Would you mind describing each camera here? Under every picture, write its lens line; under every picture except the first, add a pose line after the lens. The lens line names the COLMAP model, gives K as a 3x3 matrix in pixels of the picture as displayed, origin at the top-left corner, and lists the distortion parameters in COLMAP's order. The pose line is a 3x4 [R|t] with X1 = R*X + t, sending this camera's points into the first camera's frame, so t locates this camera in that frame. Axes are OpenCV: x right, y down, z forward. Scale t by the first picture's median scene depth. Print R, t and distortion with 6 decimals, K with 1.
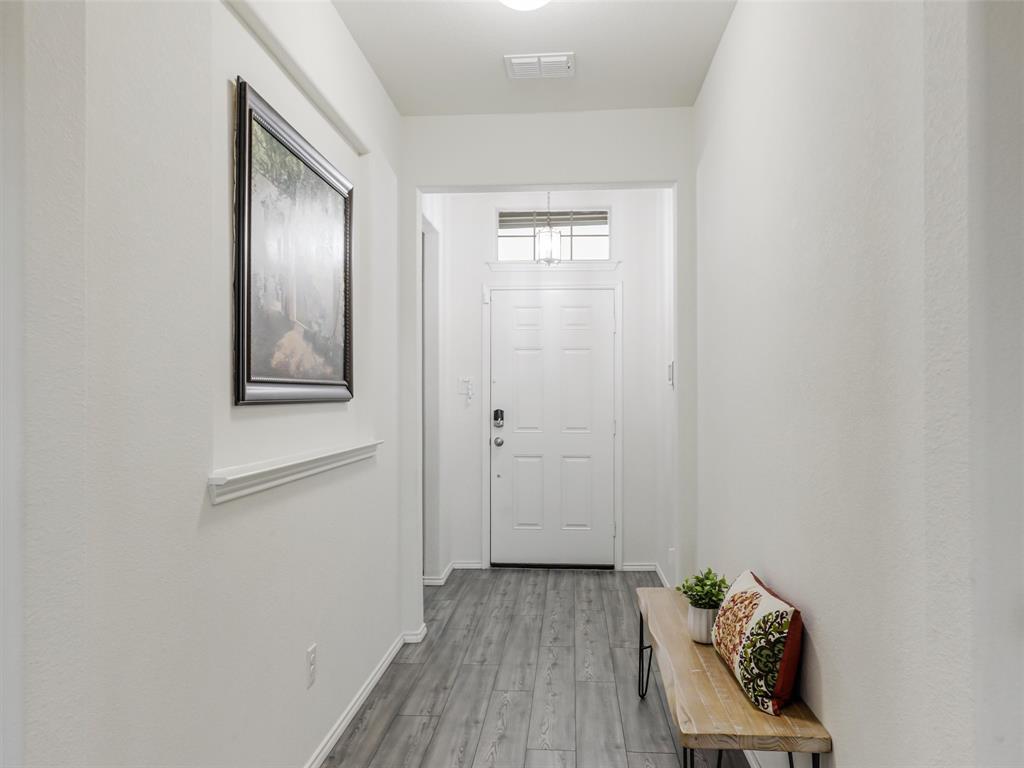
lens RADIAL K [[635.6, 0, 537.5], [0, 635.6, 385.9], [0, 0, 1]] dist [-0.001451, -0.000800]
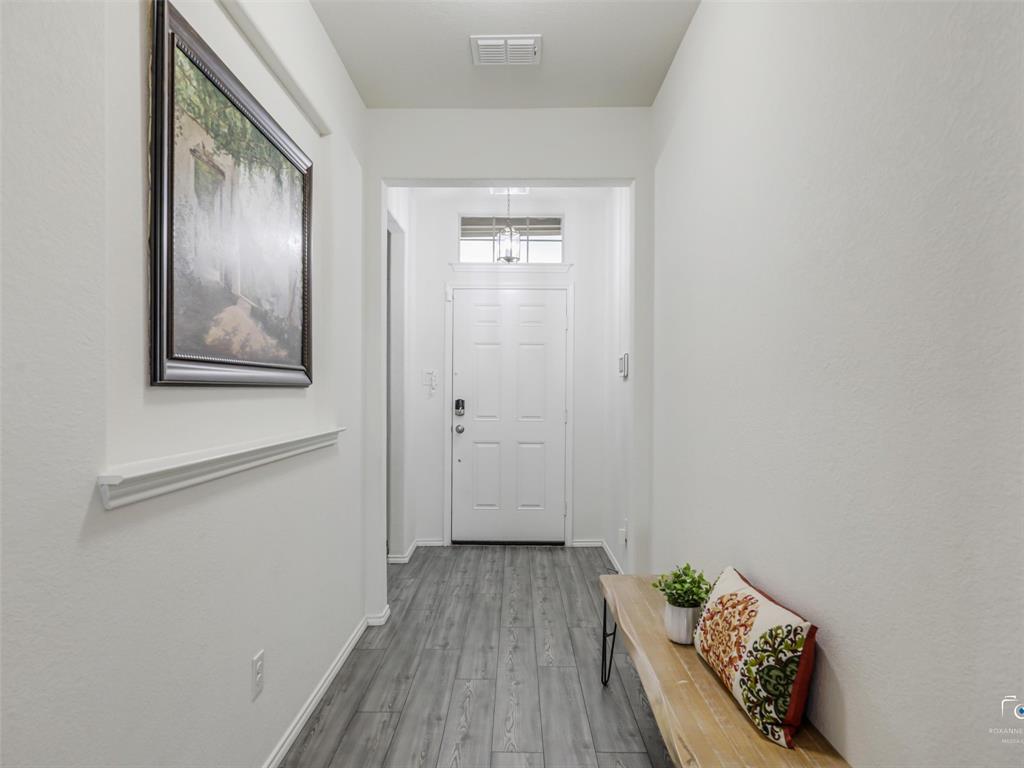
lens RADIAL K [[501.2, 0, 509.7], [0, 501.2, 388.6], [0, 0, 1]] dist [0.005869, -0.001126]
pose [[0.998896, 0.005597, 0.046642, -0.026372], [-0.005969, 0.999951, 0.007856, 0.018648], [-0.046596, -0.008126, 0.998881, 0.229735]]
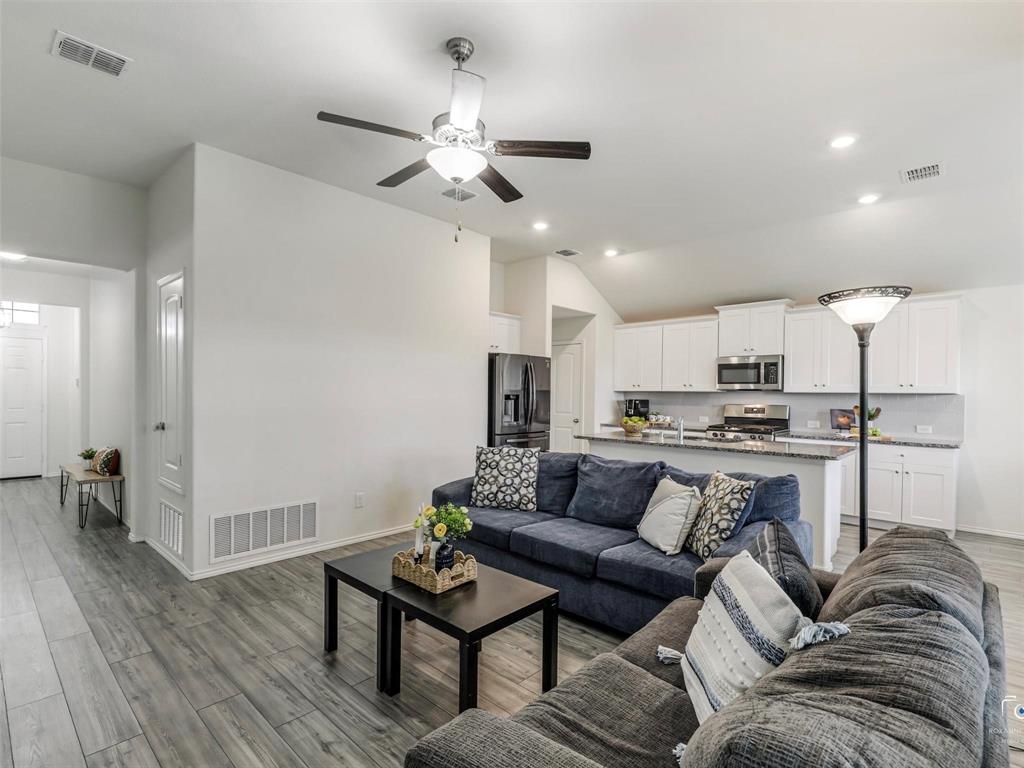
lens RADIAL K [[501.2, 0, 509.7], [0, 501.2, 388.6], [0, 0, 1]] dist [0.005869, -0.001126]
pose [[0.618252, -0.002277, 0.785976, -0.357871], [-0.012836, 0.999833, 0.012994, -0.057692], [-0.785875, -0.018122, 0.618120, -1.905484]]
